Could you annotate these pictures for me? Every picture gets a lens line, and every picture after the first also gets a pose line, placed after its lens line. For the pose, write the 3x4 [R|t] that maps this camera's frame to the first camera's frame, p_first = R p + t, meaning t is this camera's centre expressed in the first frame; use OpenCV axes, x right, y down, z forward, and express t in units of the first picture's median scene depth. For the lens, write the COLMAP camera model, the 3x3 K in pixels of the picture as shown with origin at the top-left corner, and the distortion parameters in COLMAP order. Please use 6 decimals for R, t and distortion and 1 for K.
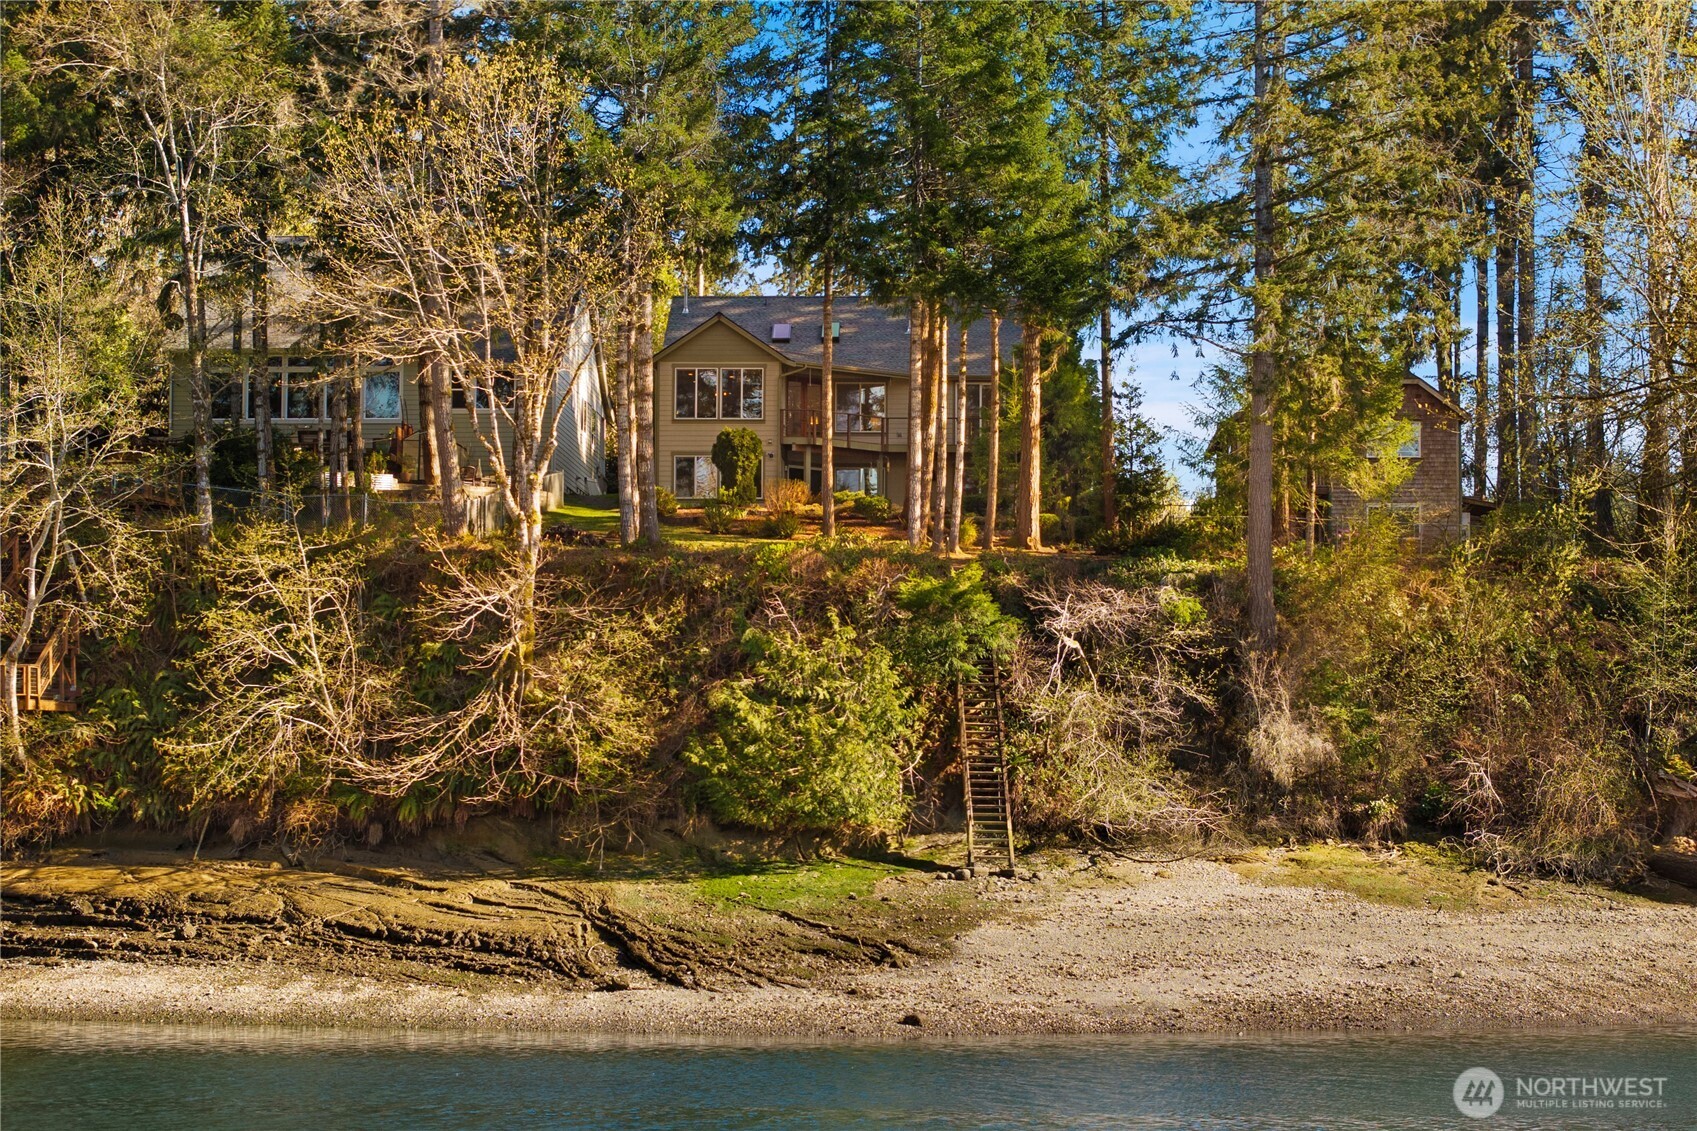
lens RADIAL K [[3524.7, 0, 849.5], [0, 3524.7, 565.5], [0, 0, 1]] dist [-0.071422, 0.000000]
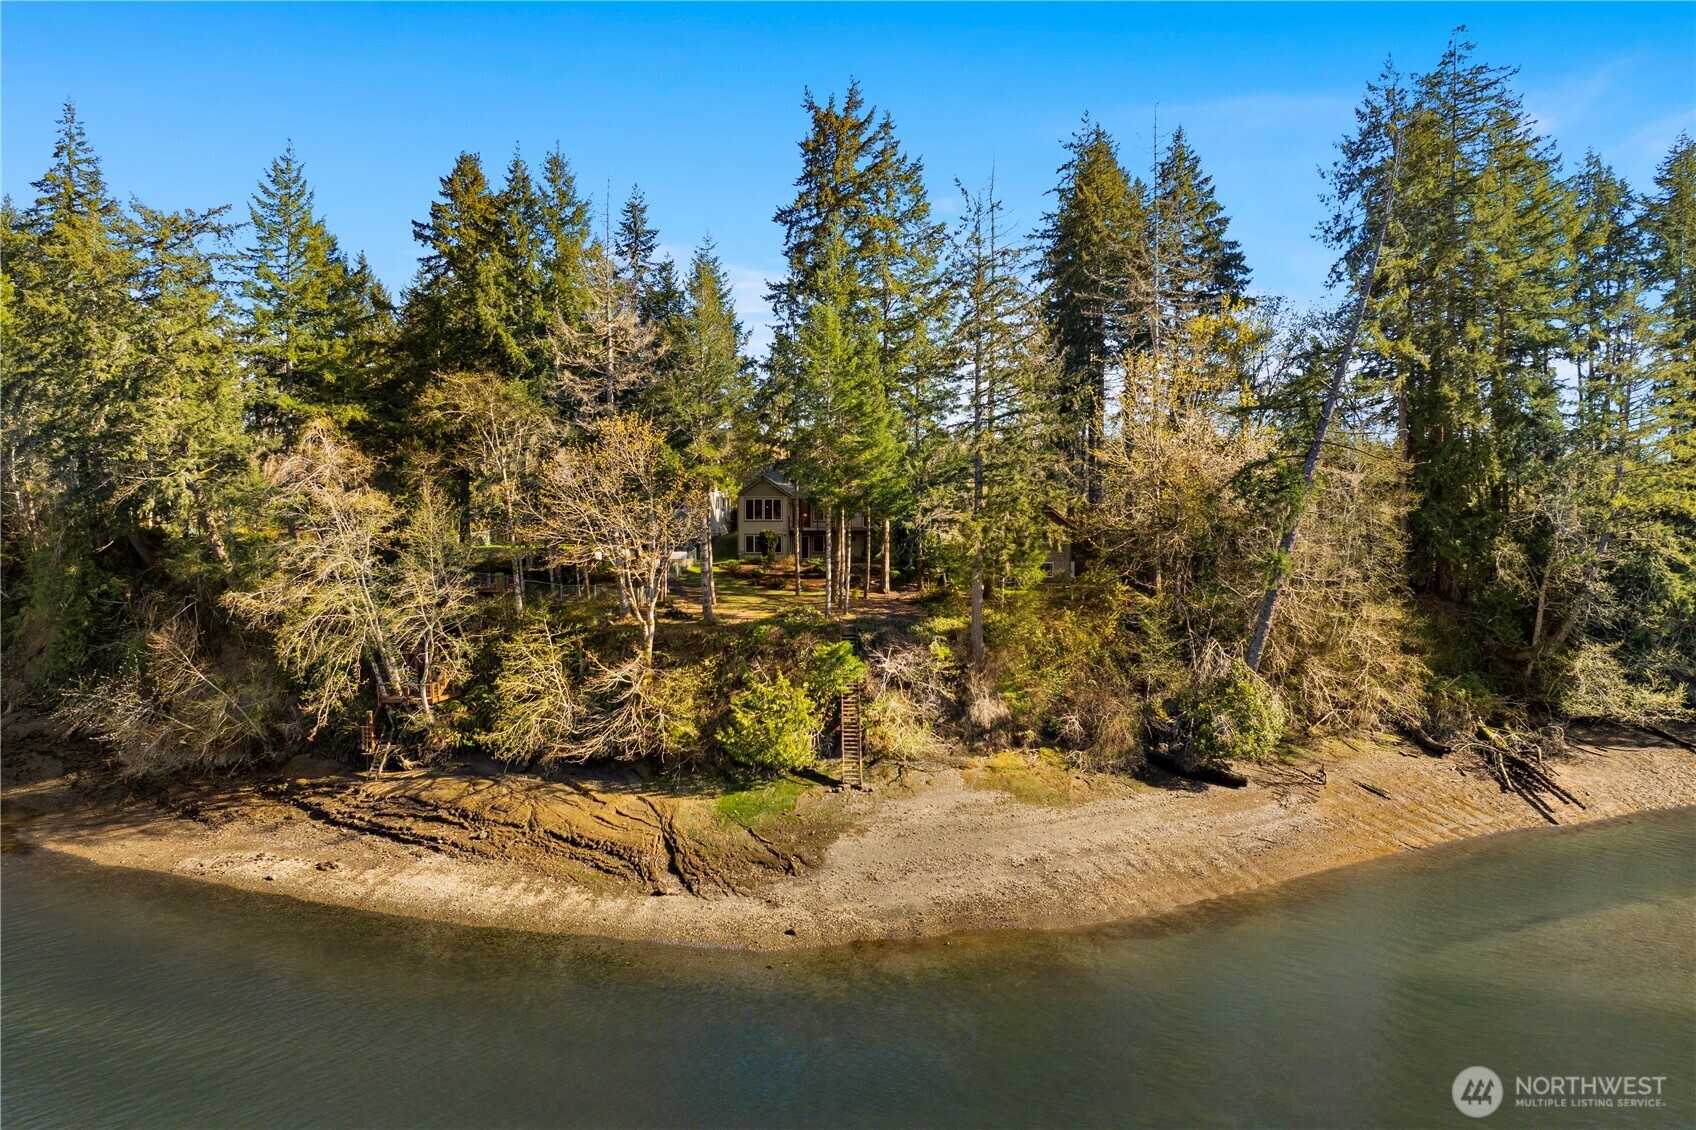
lens RADIAL K [[1221.3, 0, 837.4], [0, 1221.3, 563.1], [0, 0, 1]] dist [-0.013690, -0.002869]
pose [[0.999630, -0.005703, -0.026600, 0.051210], [0.007976, 0.996252, 0.086127, -0.118604], [0.026009, -0.086308, 0.995929, 0.231155]]
